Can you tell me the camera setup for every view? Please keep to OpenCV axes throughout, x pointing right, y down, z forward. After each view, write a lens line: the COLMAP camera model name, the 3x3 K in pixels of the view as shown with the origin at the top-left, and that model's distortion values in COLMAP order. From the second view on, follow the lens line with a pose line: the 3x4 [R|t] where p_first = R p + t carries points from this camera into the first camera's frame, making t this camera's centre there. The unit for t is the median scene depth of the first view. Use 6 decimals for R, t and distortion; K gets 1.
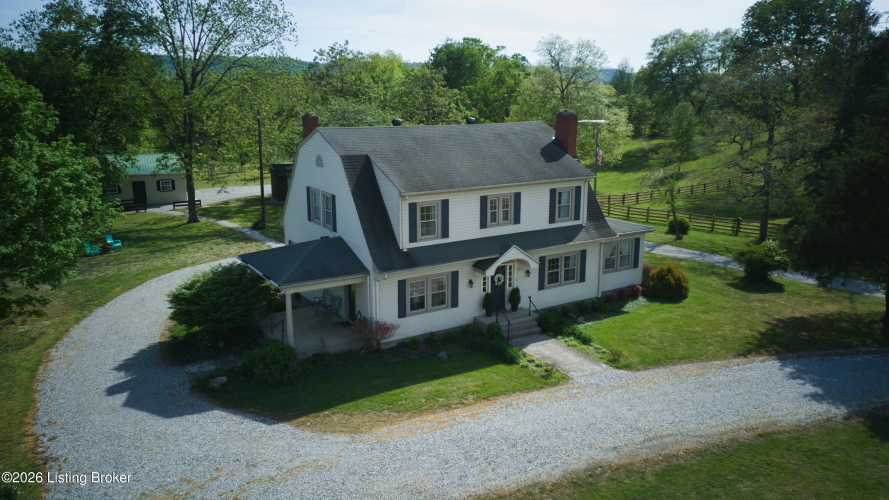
lens RADIAL K [[684.5, 0, 444.5], [0, 684.5, 250.0], [0, 0, 1]] dist [0.054698, -0.003365]
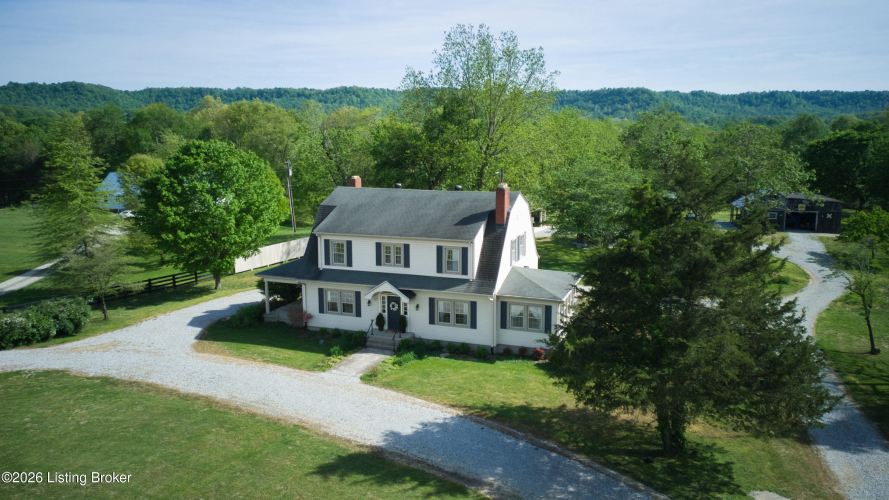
lens RADIAL K [[682.1, 0, 444.5], [0, 682.1, 250.0], [0, 0, 1]] dist [0.086710, -0.087890]
pose [[0.602839, 0.134480, -0.786448, 1.251271], [-0.179511, 0.983282, 0.030537, -0.131973], [0.777407, 0.122767, 0.616901, 0.248728]]
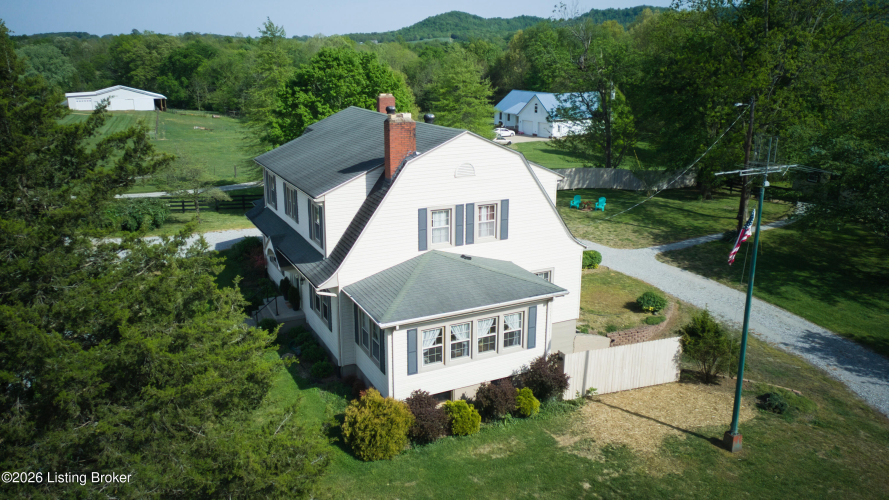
lens RADIAL K [[684.5, 0, 444.5], [0, 684.5, 250.0], [0, 0, 1]] dist [0.054698, -0.003365]
pose [[-0.108160, 0.273928, -0.955649, 1.052298], [-0.234304, 0.927184, 0.292287, -0.345206], [0.966128, 0.255526, -0.036102, 1.308344]]
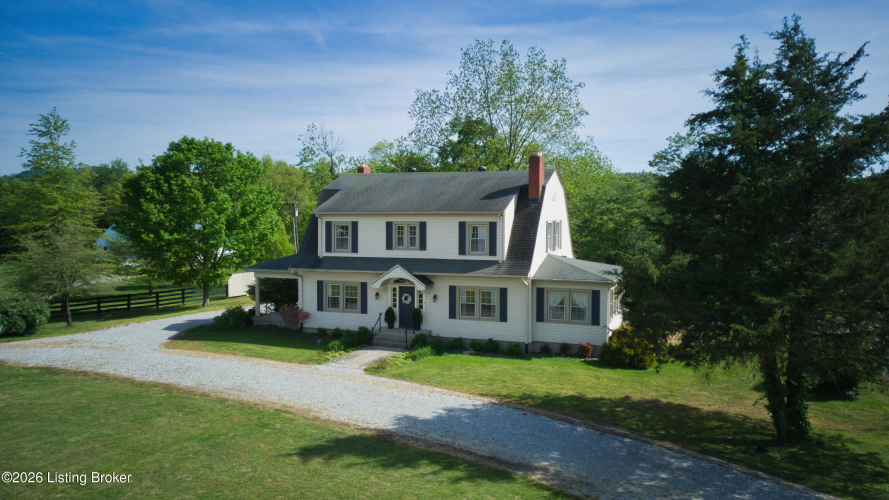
lens RADIAL K [[682.1, 0, 444.5], [0, 682.1, 250.0], [0, 0, 1]] dist [0.086710, -0.087890]
pose [[0.591043, 0.039985, -0.805648, 1.074355], [-0.184740, 0.978934, -0.086945, 0.053989], [0.785200, 0.200224, 0.585979, 0.399491]]
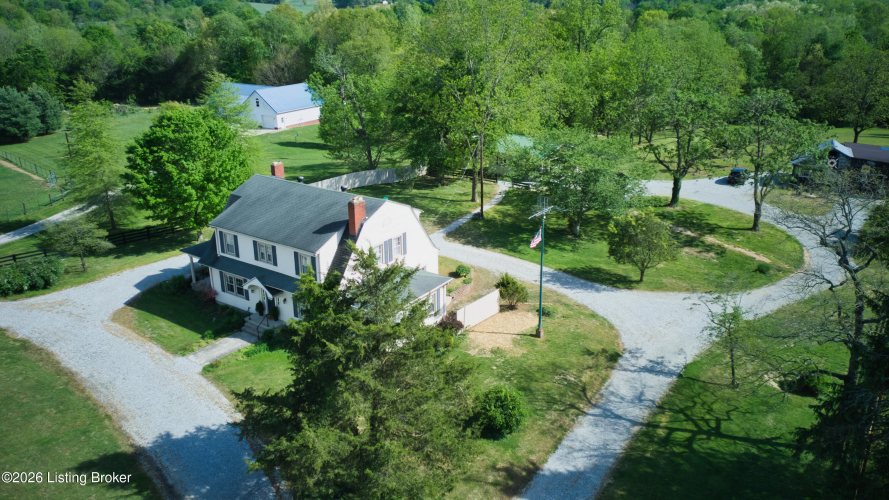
lens RADIAL K [[684.5, 0, 444.5], [0, 684.5, 250.0], [0, 0, 1]] dist [0.054698, -0.003365]
pose [[0.378015, 0.315827, -0.870263, 1.608959], [-0.207417, 0.945008, 0.252858, -0.550390], [0.902265, 0.084924, 0.422735, 0.737670]]
